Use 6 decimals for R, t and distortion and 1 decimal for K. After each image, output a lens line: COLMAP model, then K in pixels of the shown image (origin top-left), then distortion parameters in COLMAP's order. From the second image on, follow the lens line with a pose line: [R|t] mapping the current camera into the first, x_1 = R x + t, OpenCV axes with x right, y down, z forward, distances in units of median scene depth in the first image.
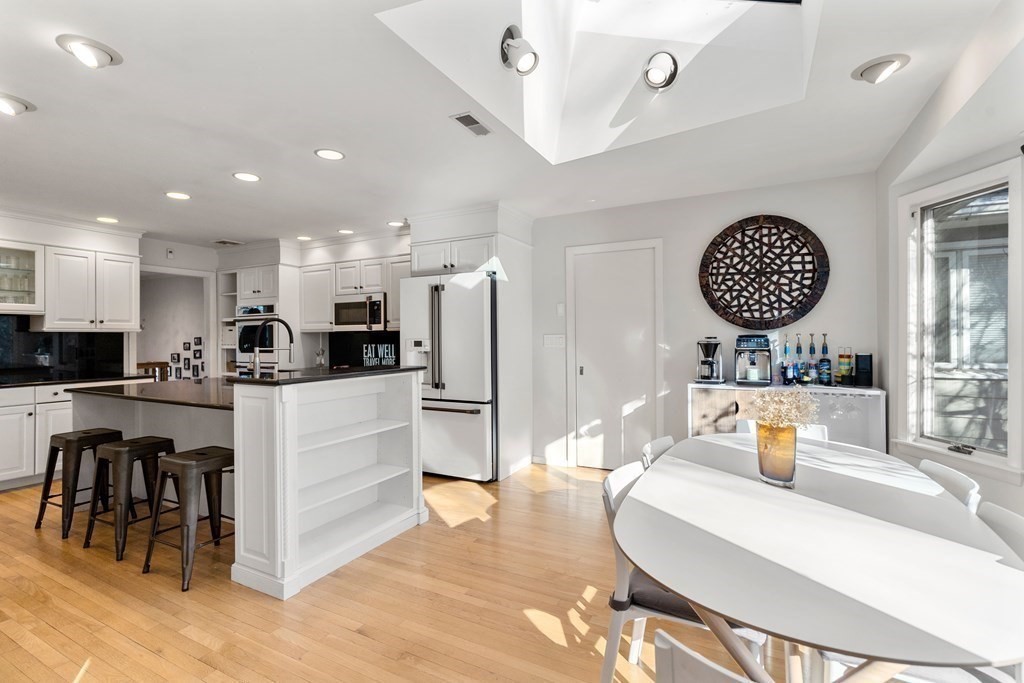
lens RADIAL K [[473.4, 0, 503.0], [0, 473.4, 335.9], [0, 0, 1]] dist [-0.001568, 0.001868]
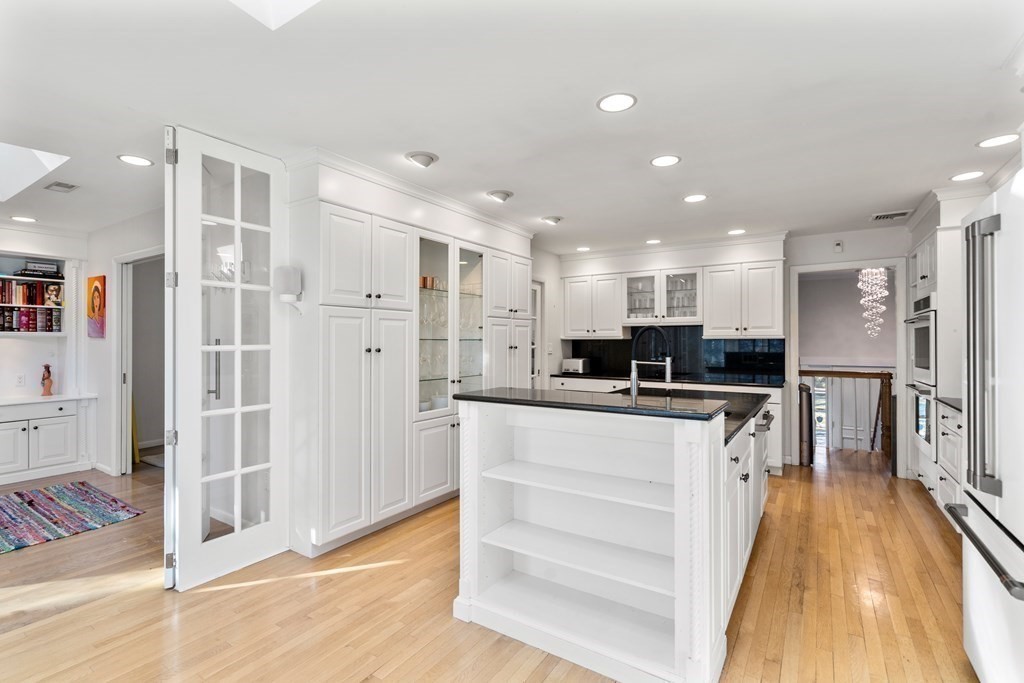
lens RADIAL K [[473.4, 0, 513.2], [0, 473.4, 343.1], [0, 0, 1]] dist [-0.001568, 0.001868]
pose [[-0.077317, 0.009161, -0.996964, 0.208025], [0.002493, 0.999956, 0.008995, -0.008219], [0.997003, -0.001790, -0.077336, 0.492027]]
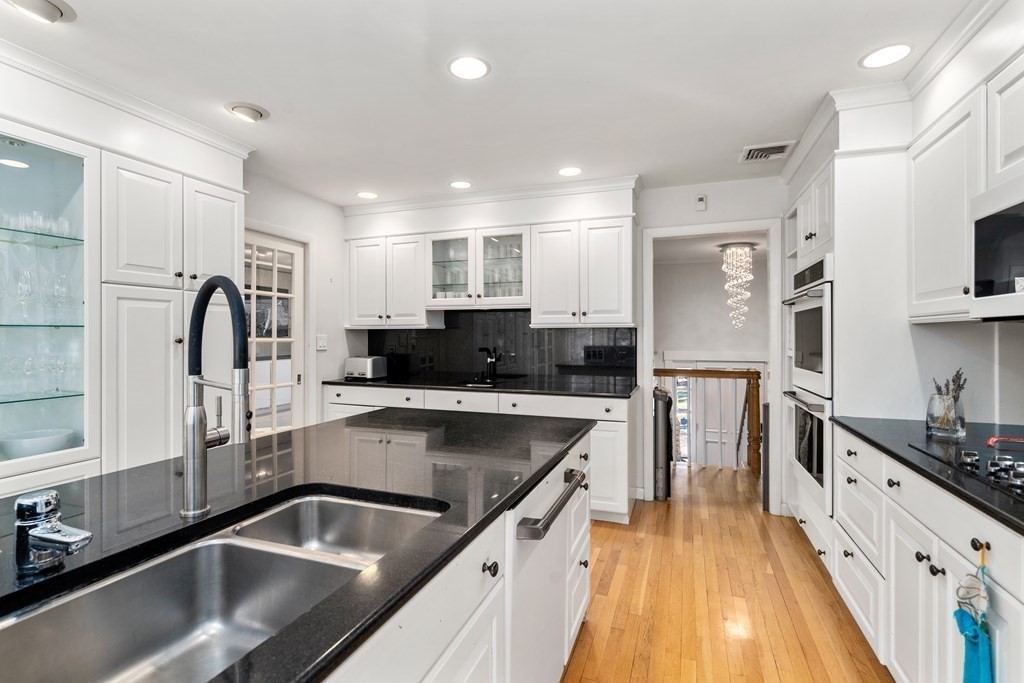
lens RADIAL K [[473.4, 0, 520.9], [0, 473.4, 341.0], [0, 0, 1]] dist [-0.001568, 0.001868]
pose [[0.154205, 0.018289, -0.987870, -0.112592], [0.001711, 0.999822, 0.018777, -0.001467], [0.988037, -0.004586, 0.154146, 0.682855]]
